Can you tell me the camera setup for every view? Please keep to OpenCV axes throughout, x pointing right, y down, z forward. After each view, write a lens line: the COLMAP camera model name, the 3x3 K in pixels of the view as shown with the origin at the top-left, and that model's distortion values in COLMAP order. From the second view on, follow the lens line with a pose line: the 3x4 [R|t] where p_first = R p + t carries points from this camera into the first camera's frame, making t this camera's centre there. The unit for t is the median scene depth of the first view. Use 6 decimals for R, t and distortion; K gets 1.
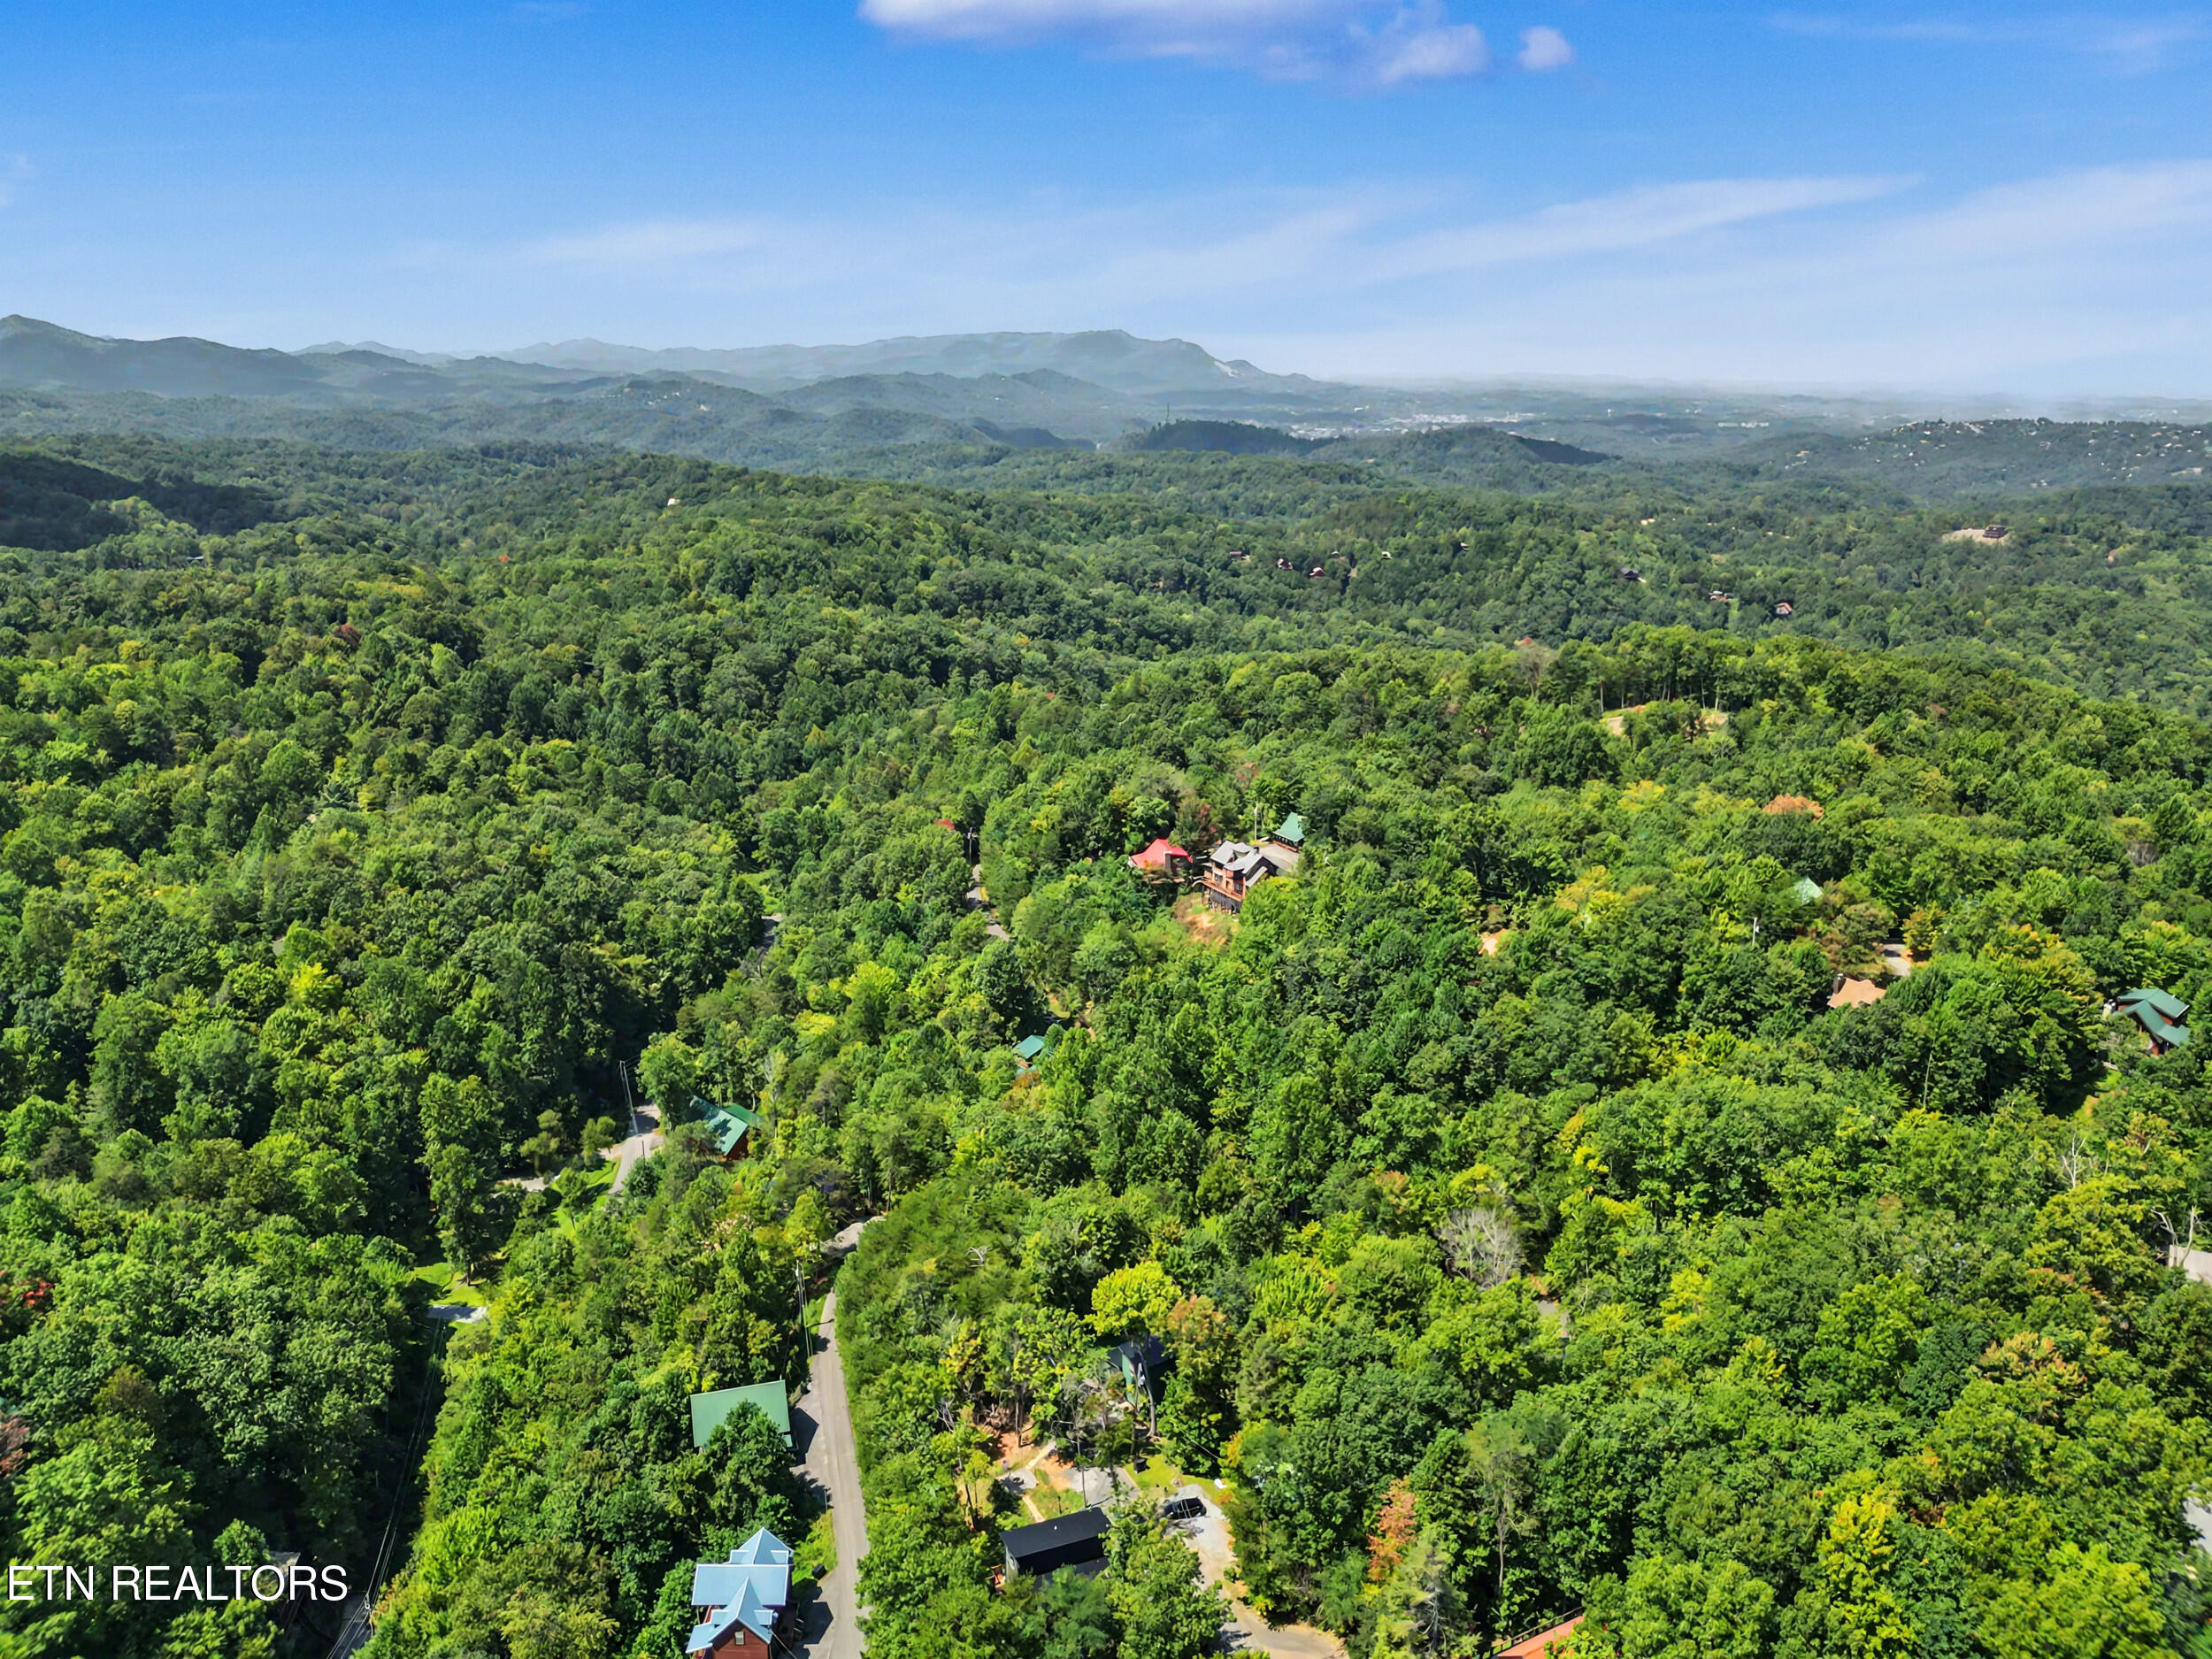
lens RADIAL K [[1590.6, 0, 1105.4], [0, 1590.6, 834.0], [0, 0, 1]] dist [-0.010459, -0.008248]
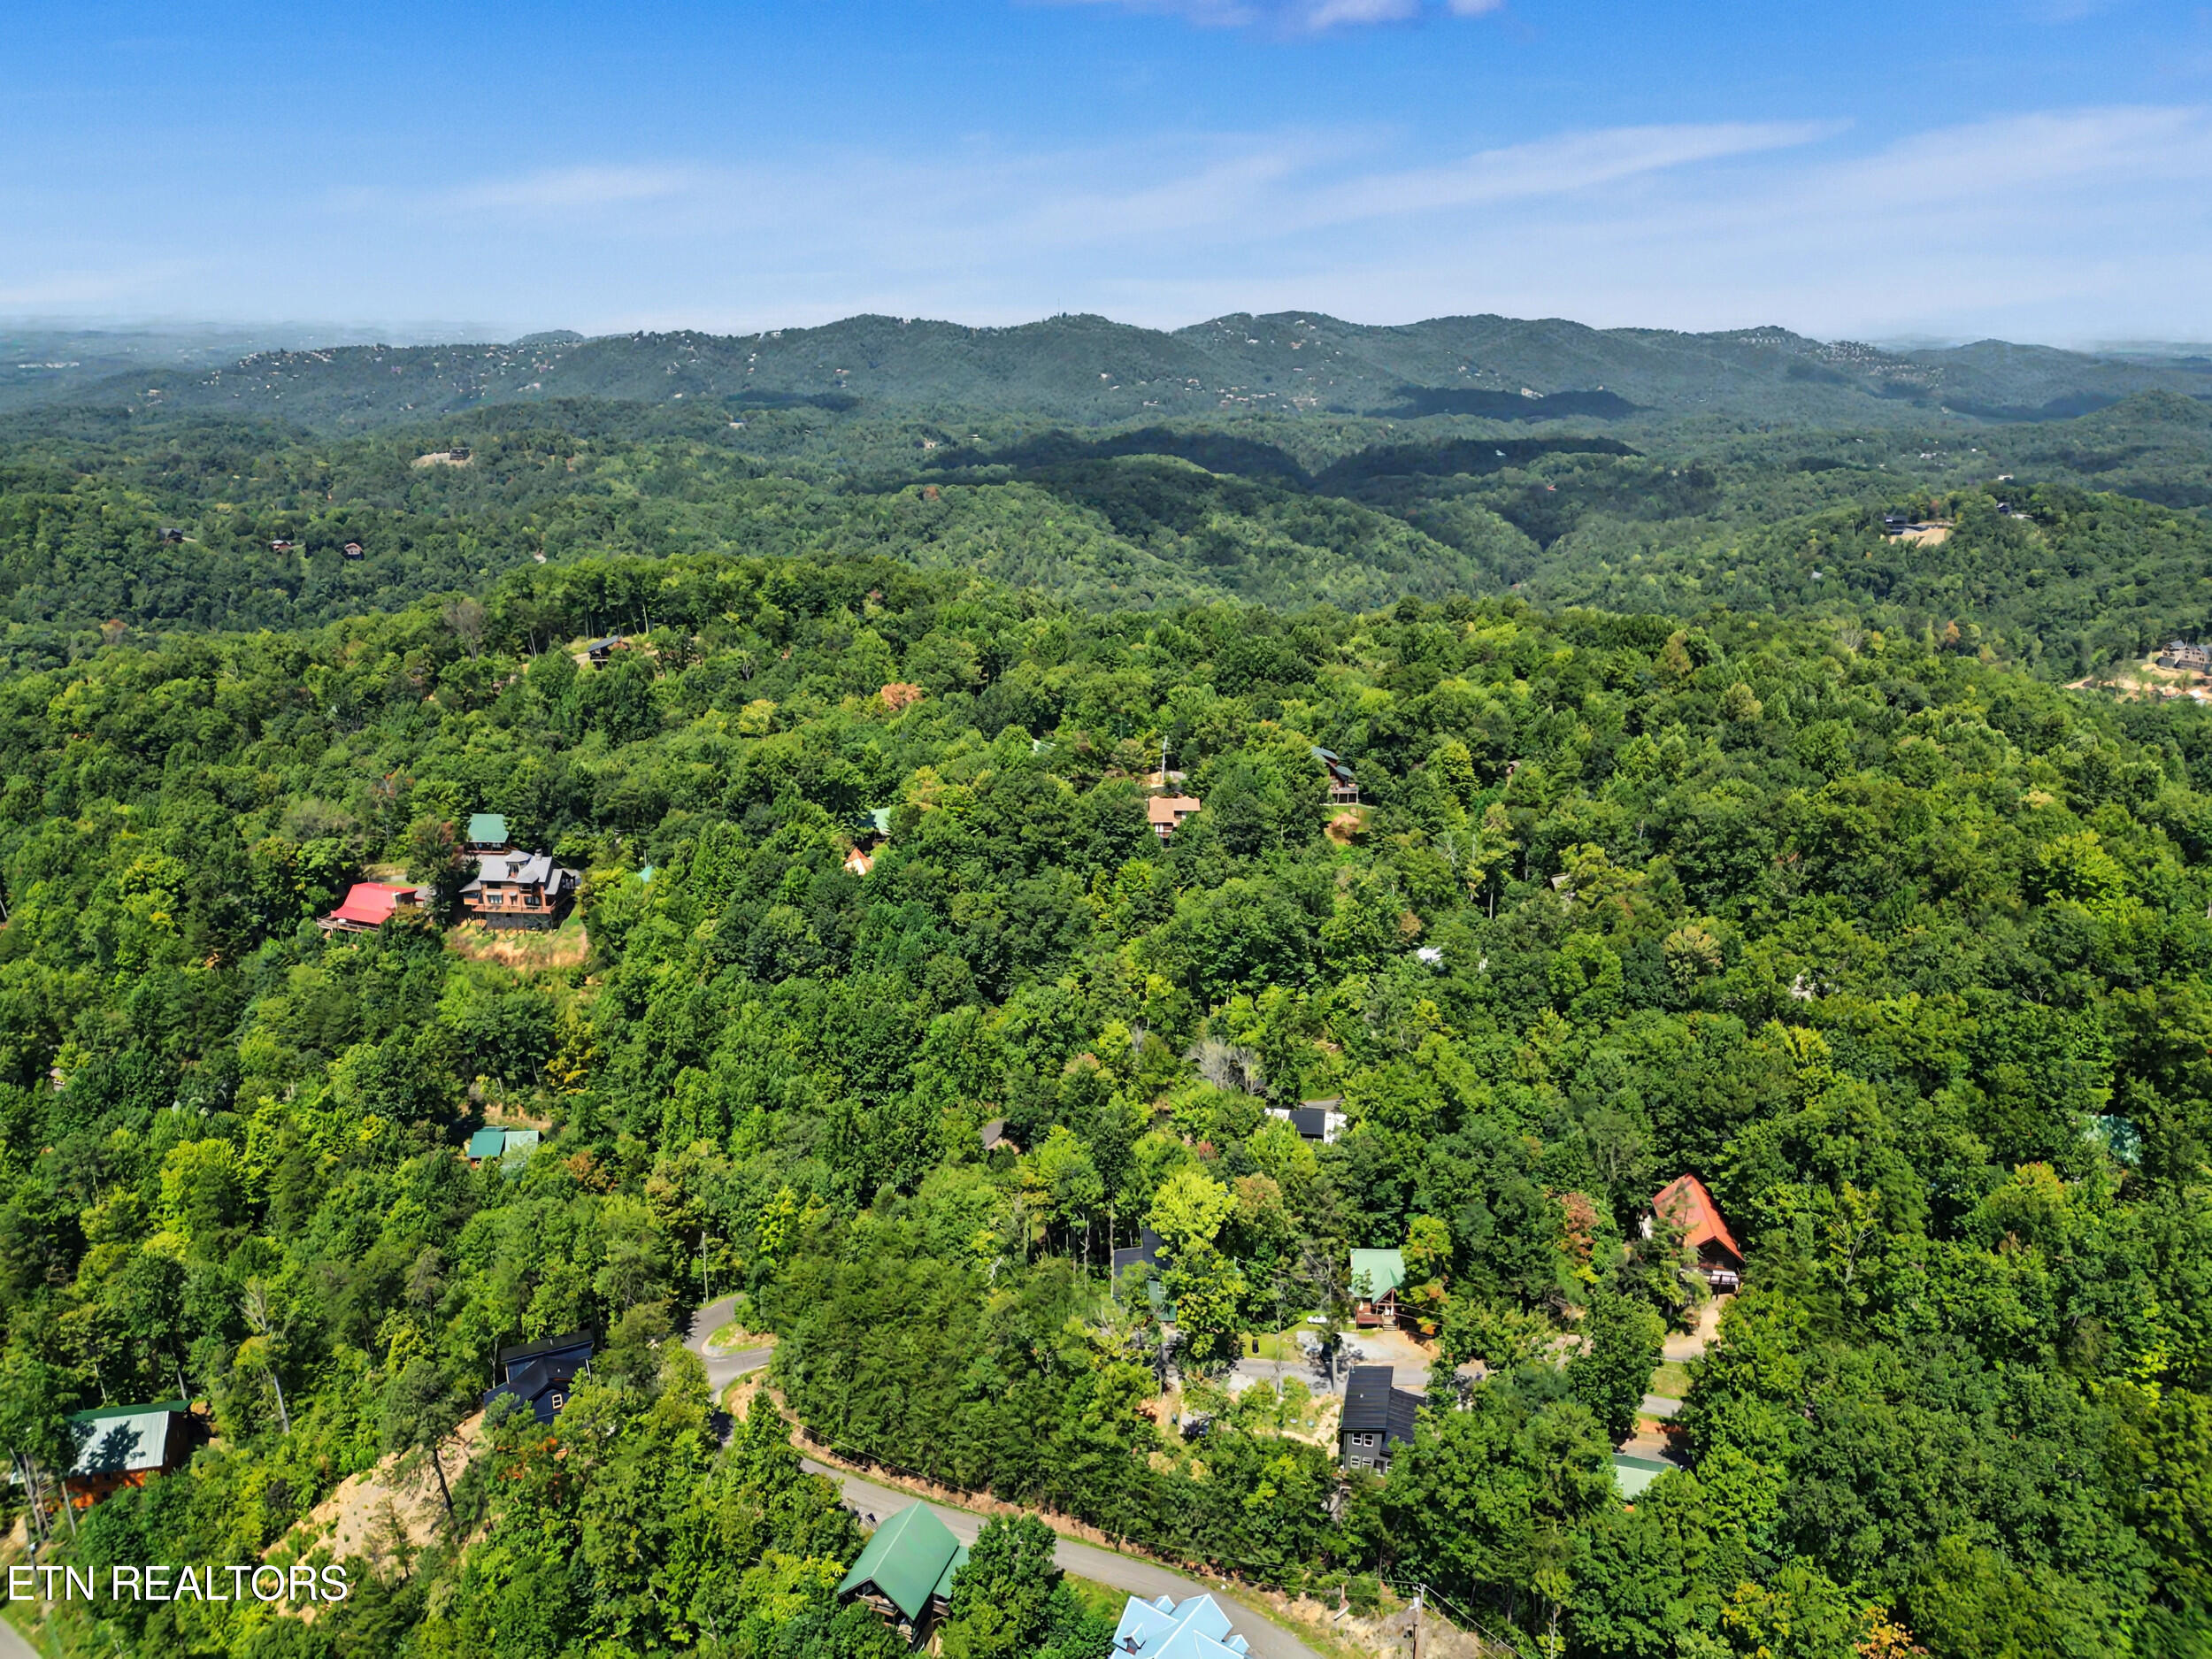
lens RADIAL K [[1590.6, 0, 1112.0], [0, 1590.6, 828.7], [0, 0, 1]] dist [-0.010459, -0.008248]
pose [[0.535806, -0.269098, 0.800312, -0.130416], [0.237317, 0.957640, 0.163115, -0.021110], [-0.810304, 0.102529, 0.576970, 0.061396]]
